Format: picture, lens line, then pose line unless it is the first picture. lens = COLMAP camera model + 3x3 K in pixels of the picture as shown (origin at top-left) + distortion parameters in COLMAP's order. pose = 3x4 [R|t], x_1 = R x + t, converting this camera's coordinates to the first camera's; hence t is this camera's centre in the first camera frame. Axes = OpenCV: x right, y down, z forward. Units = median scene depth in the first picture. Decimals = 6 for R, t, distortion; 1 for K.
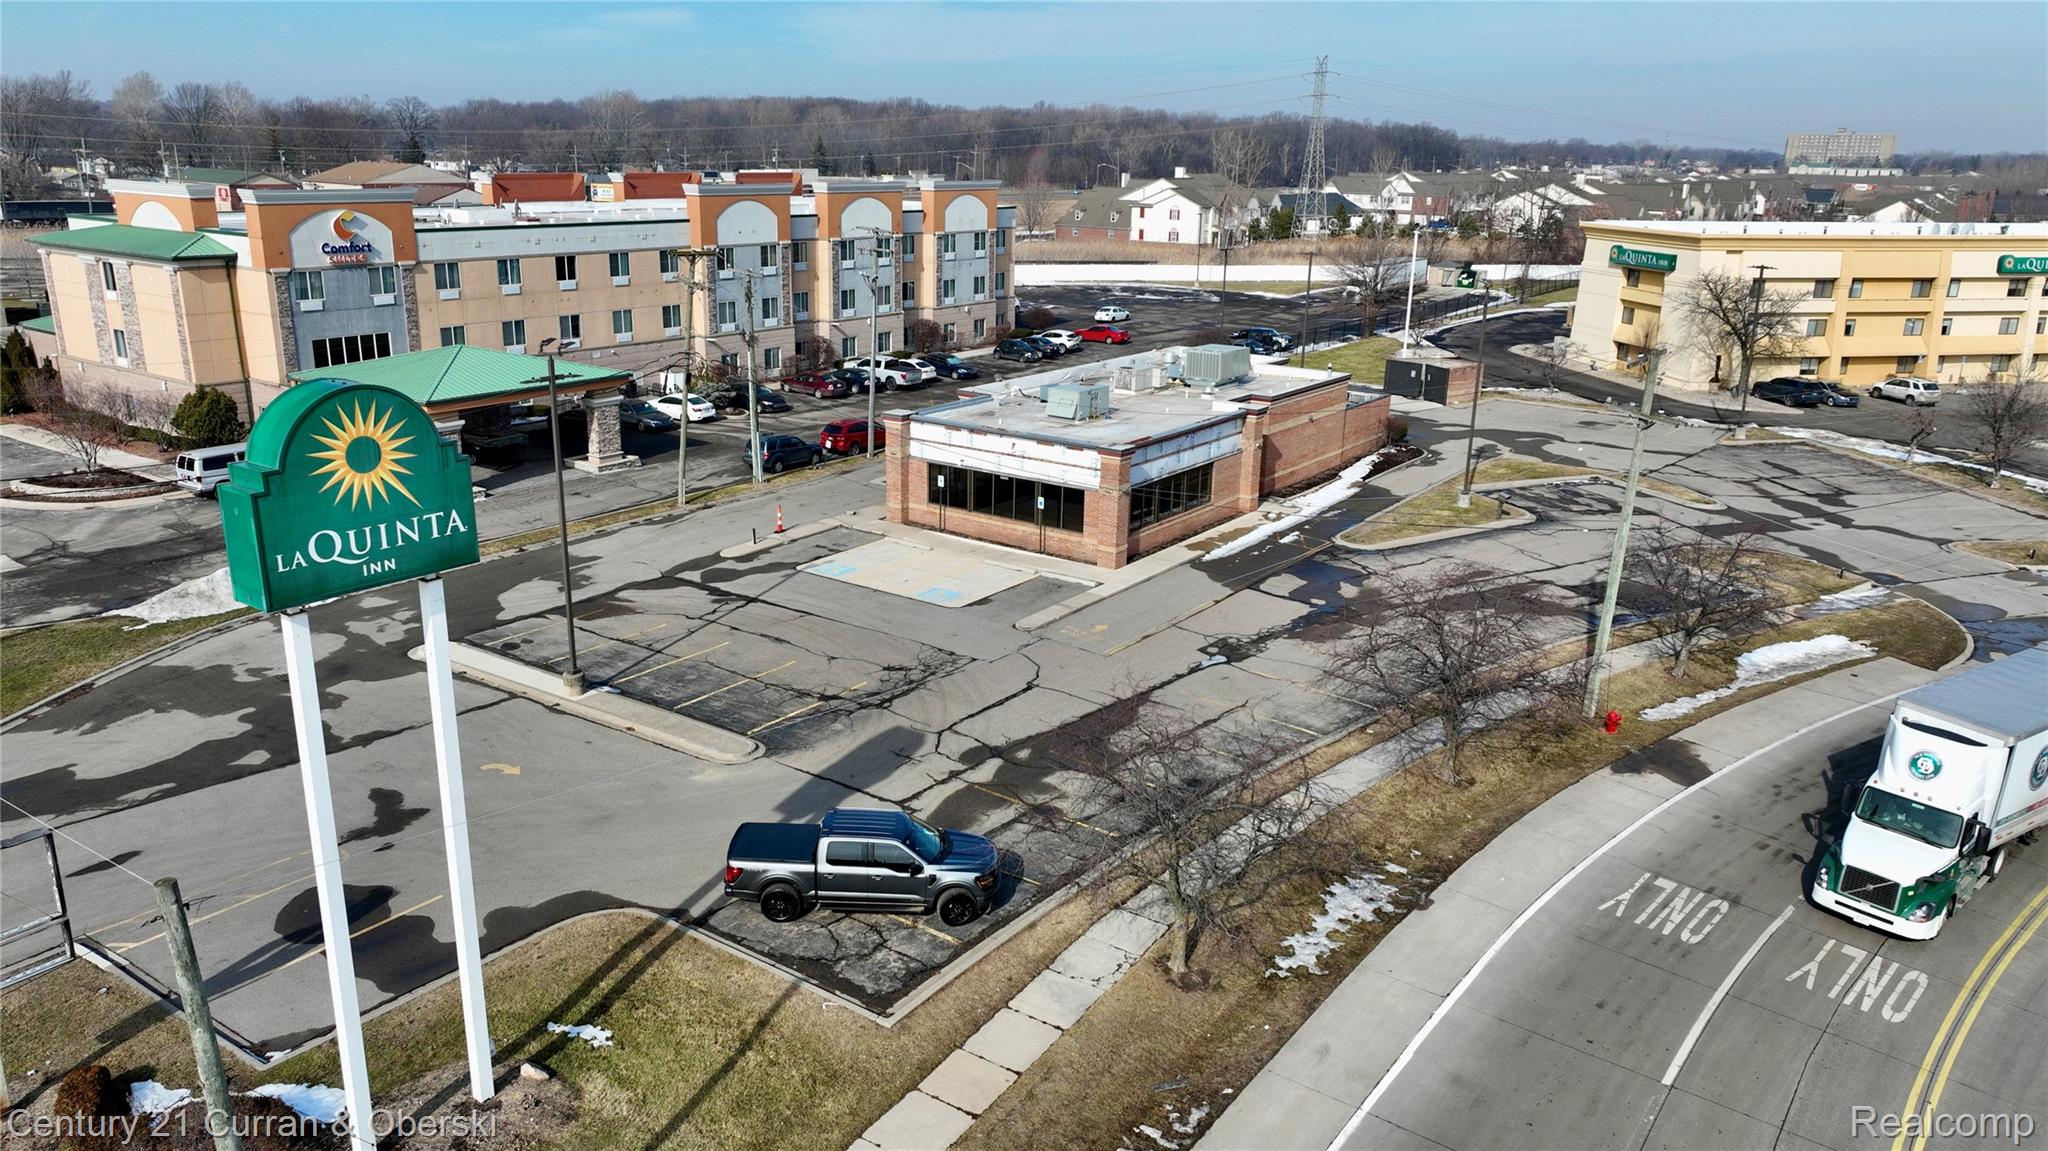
lens RADIAL K [[1444.5, 0, 1022.6], [0, 1444.5, 574.6], [0, 0, 1]] dist [0.003808, 0.005795]
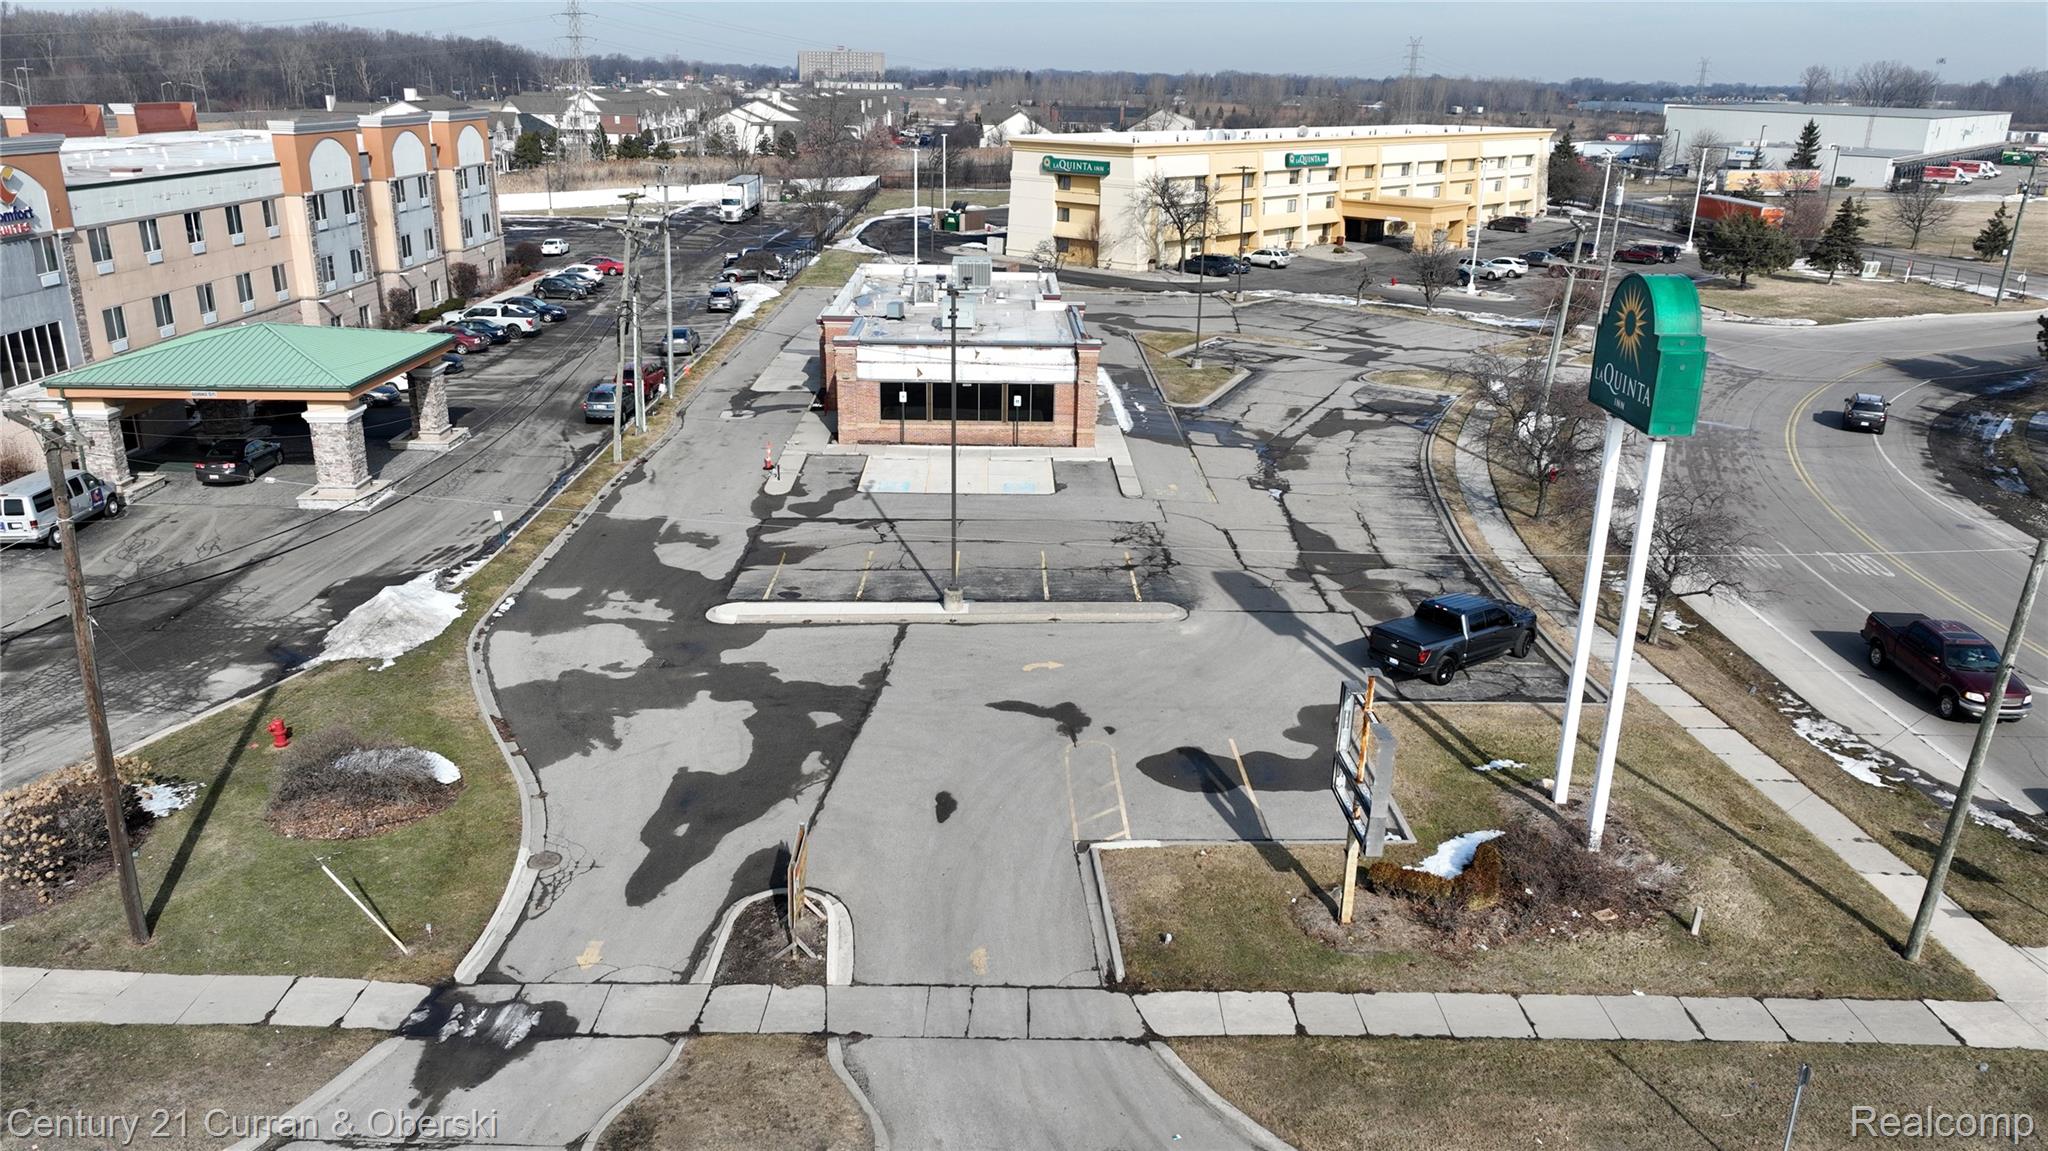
lens RADIAL K [[1444.5, 0, 1027.3], [0, 1444.5, 576.7], [0, 0, 1]] dist [0.003808, 0.005795]
pose [[0.799976, -0.200921, 0.565393, -0.552825], [0.169511, 0.979564, 0.108261, -0.030564], [-0.575591, 0.009234, 0.817686, 0.059298]]
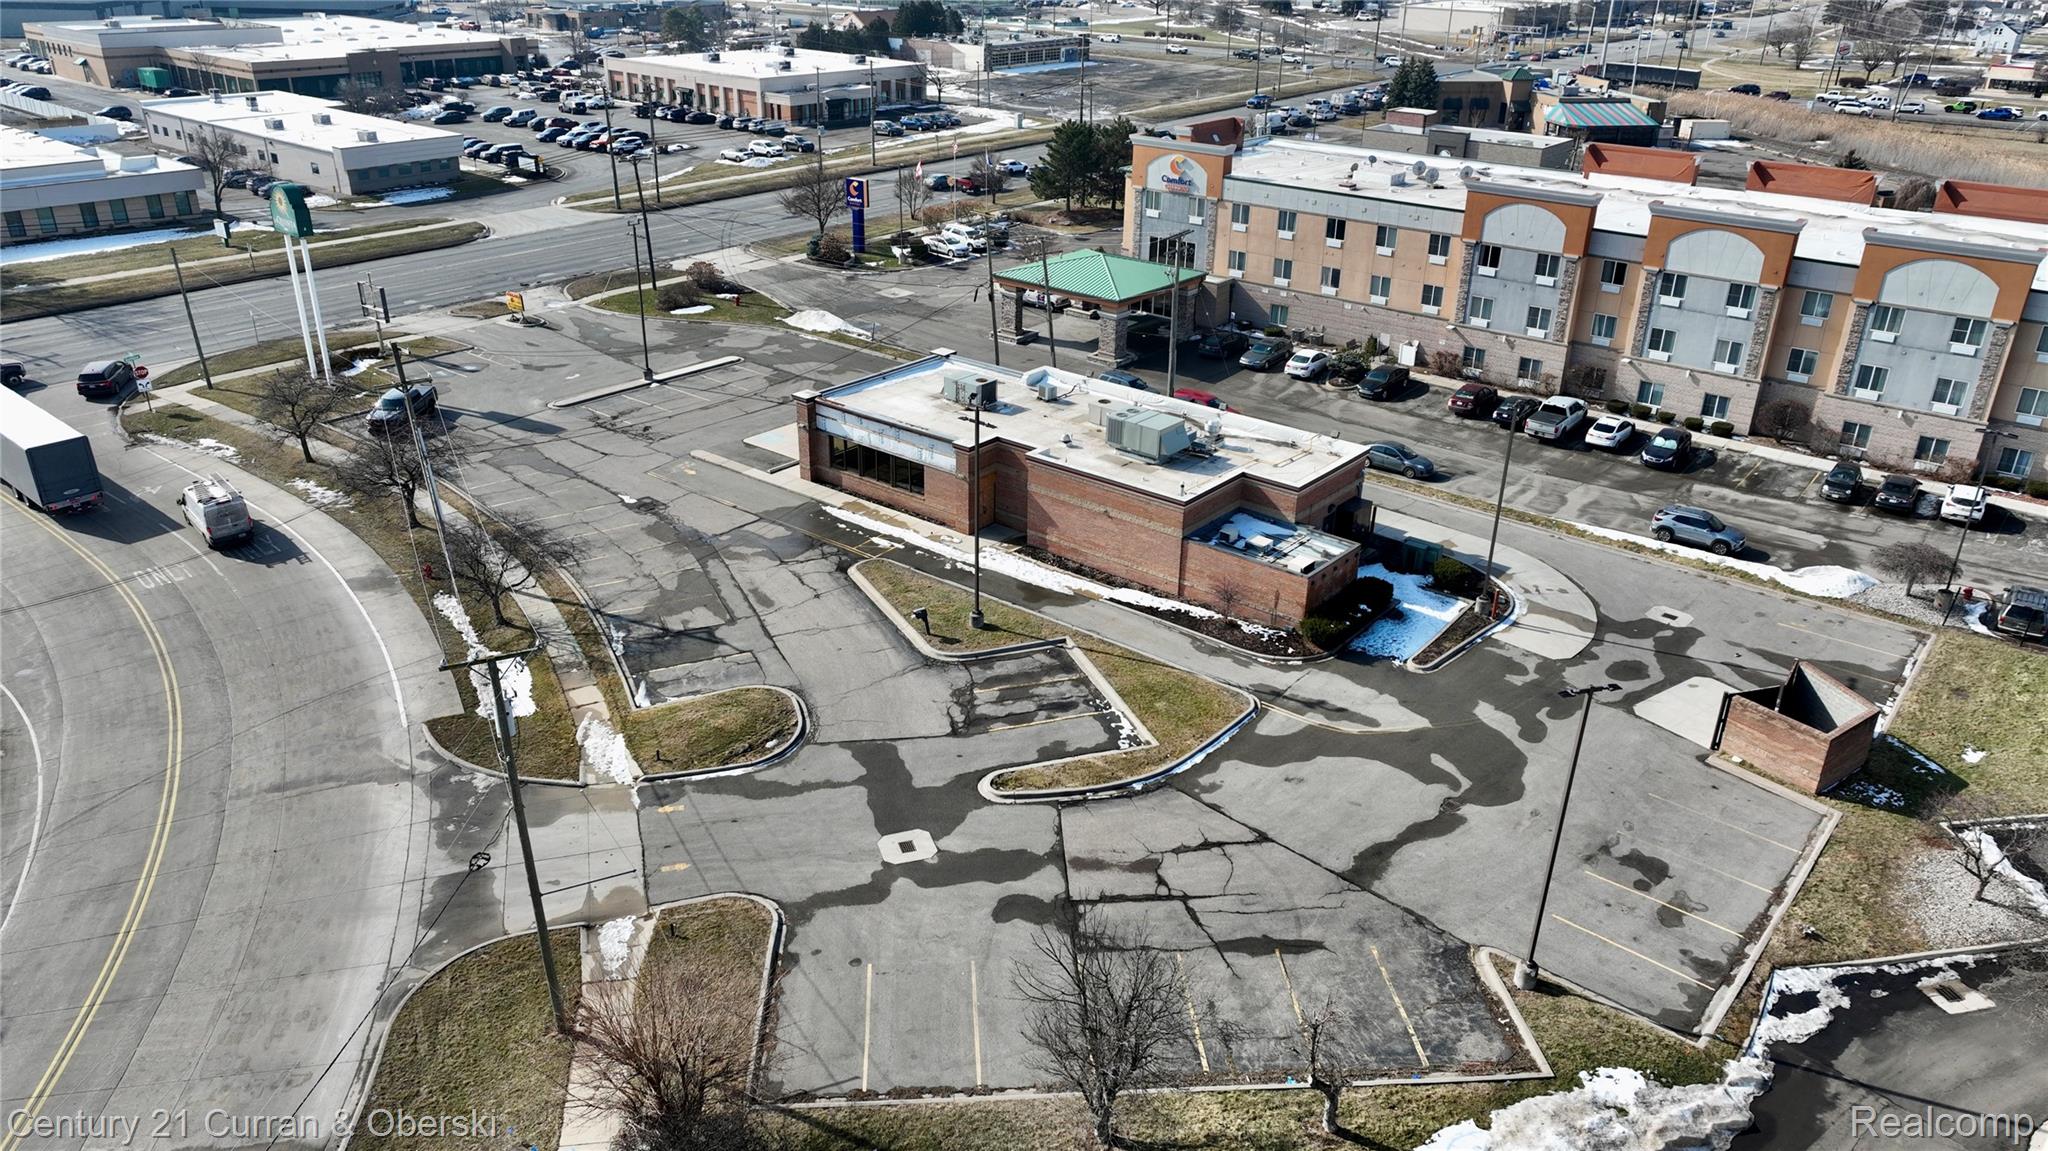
lens RADIAL K [[1444.5, 0, 1019.1], [0, 1444.5, 570.9], [0, 0, 1]] dist [0.003808, 0.005795]
pose [[-0.067150, 0.398619, -0.914655, 1.136265], [-0.302538, 0.865430, 0.399377, -0.456347], [0.950769, 0.303536, 0.062484, 0.949566]]
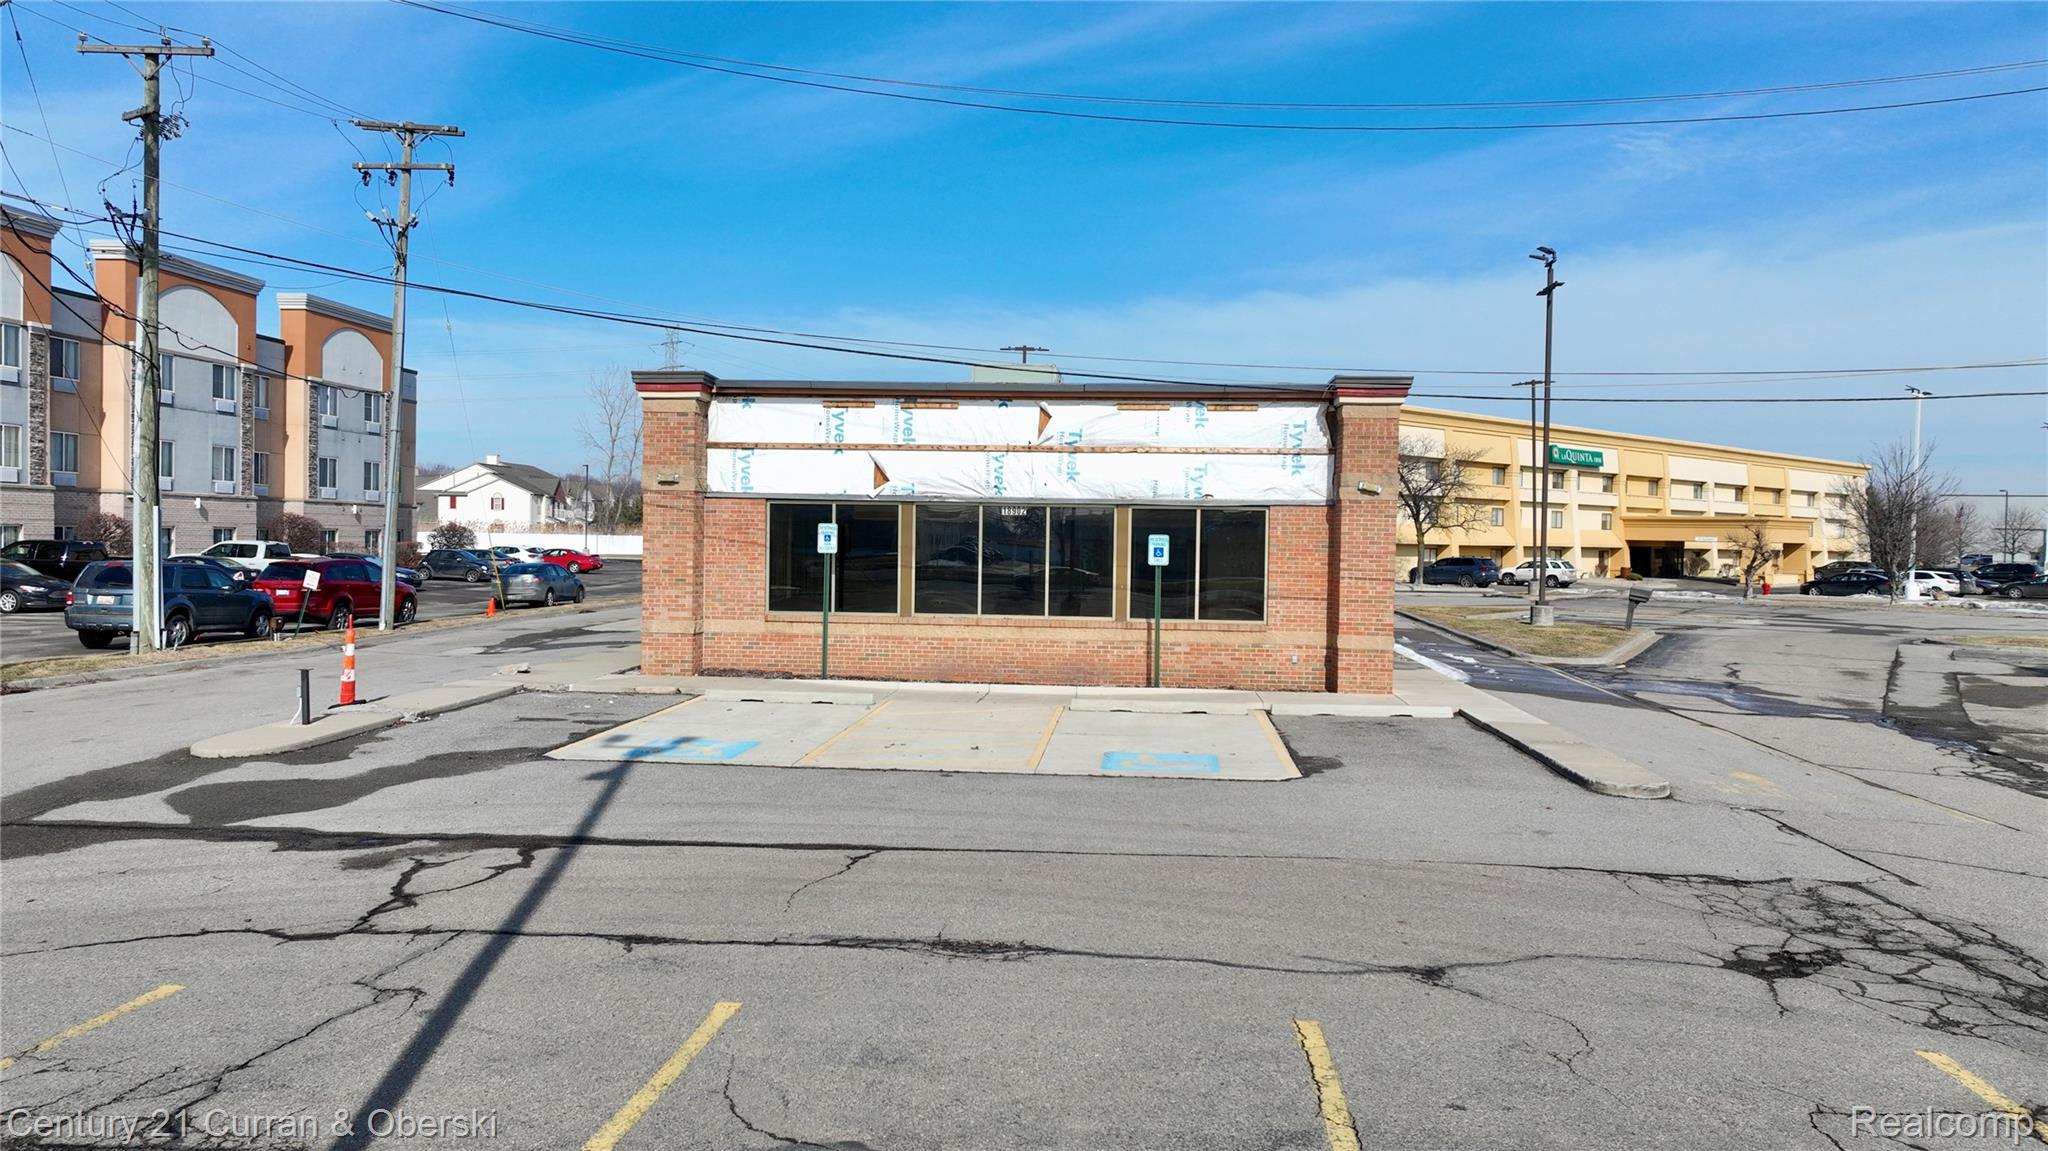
lens RADIAL K [[1444.5, 0, 1030.7], [0, 1444.5, 572.9], [0, 0, 1]] dist [0.003808, 0.005795]
pose [[0.858269, -0.017360, 0.512906, -0.181770], [0.147828, 0.965430, -0.214691, 0.028633], [-0.491447, 0.260084, 0.831165, 0.594502]]
